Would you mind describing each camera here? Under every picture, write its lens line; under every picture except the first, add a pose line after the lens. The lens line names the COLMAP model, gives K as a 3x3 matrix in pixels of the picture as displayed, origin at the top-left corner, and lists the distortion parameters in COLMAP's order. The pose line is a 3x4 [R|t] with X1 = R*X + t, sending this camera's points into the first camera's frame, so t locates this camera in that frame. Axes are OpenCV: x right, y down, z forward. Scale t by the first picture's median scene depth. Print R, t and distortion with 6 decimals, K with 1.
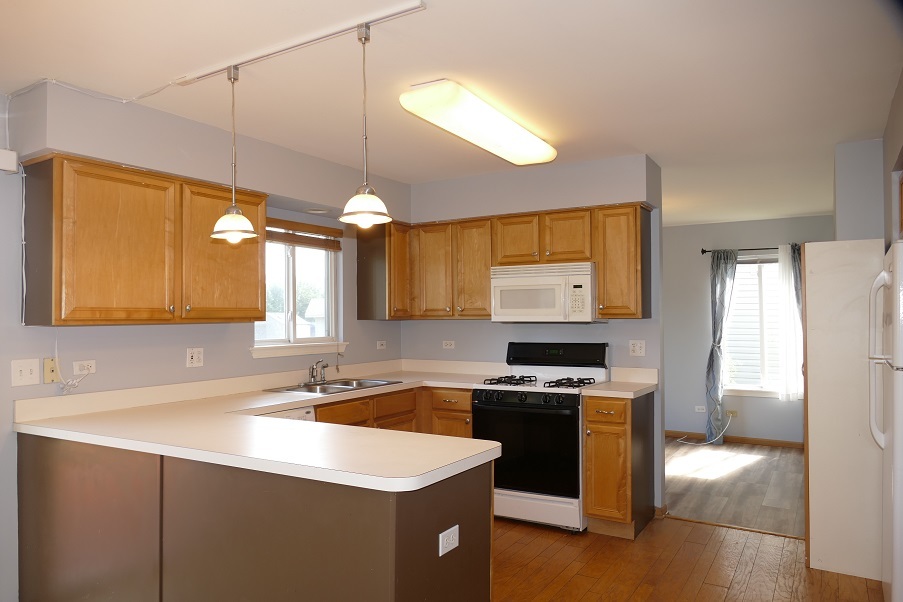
lens RADIAL K [[637.4, 0, 453.3], [0, 637.4, 295.3], [0, 0, 1]] dist [-0.021336, 0.007960]
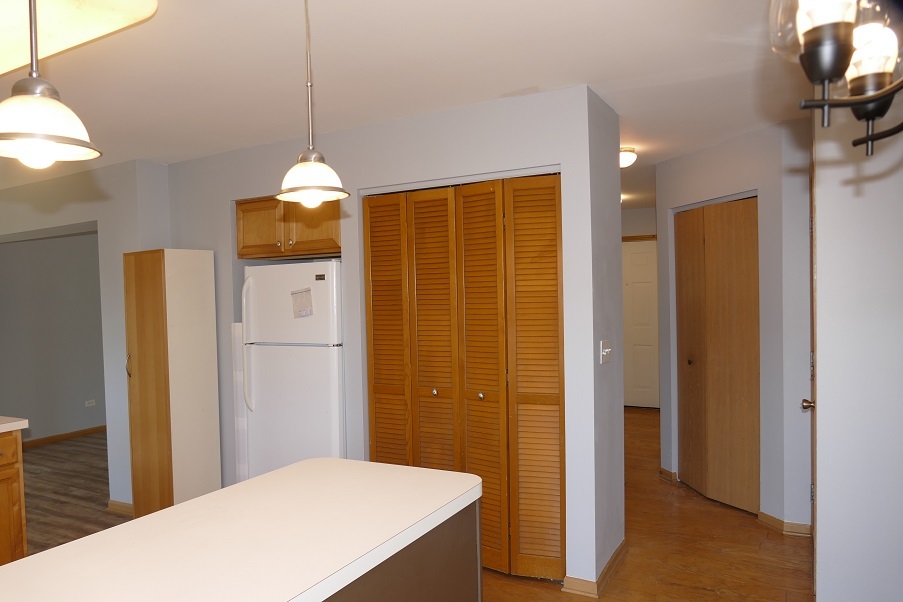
lens RADIAL K [[633.0, 0, 449.2], [0, 633.0, 294.5], [0, 0, 1]] dist [-0.019339, -0.006425]
pose [[-0.028853, -0.003416, 0.999578, -0.438991], [0.009795, 0.999945, 0.003700, -0.000459], [-0.999536, 0.009897, -0.028818, 0.432870]]
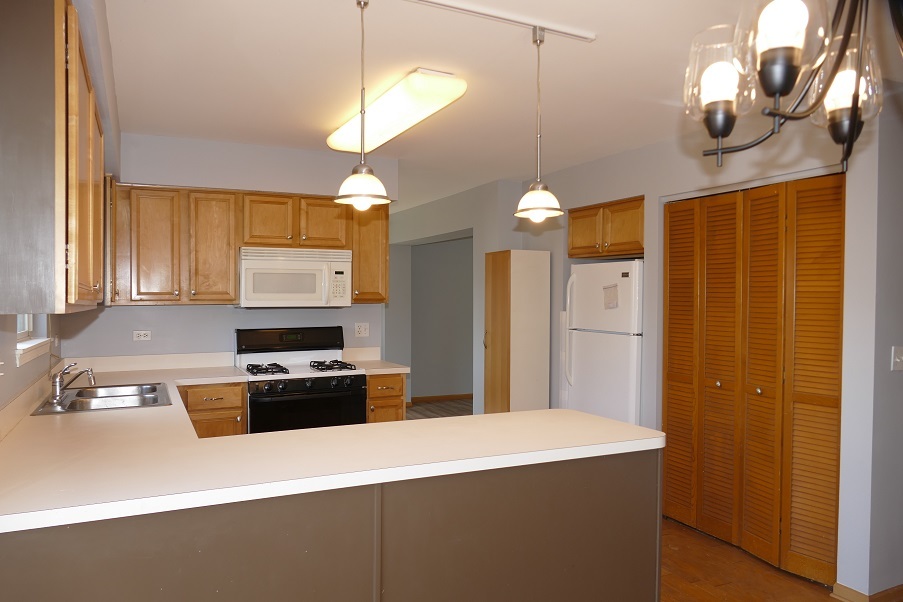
lens RADIAL K [[633.0, 0, 449.2], [0, 633.0, 294.5], [0, 0, 1]] dist [-0.019339, -0.006425]
pose [[0.551265, 0.007723, 0.834295, -0.551367], [-0.027537, 0.999581, 0.008942, 0.007310], [-0.833876, -0.027904, 0.551246, 0.267865]]
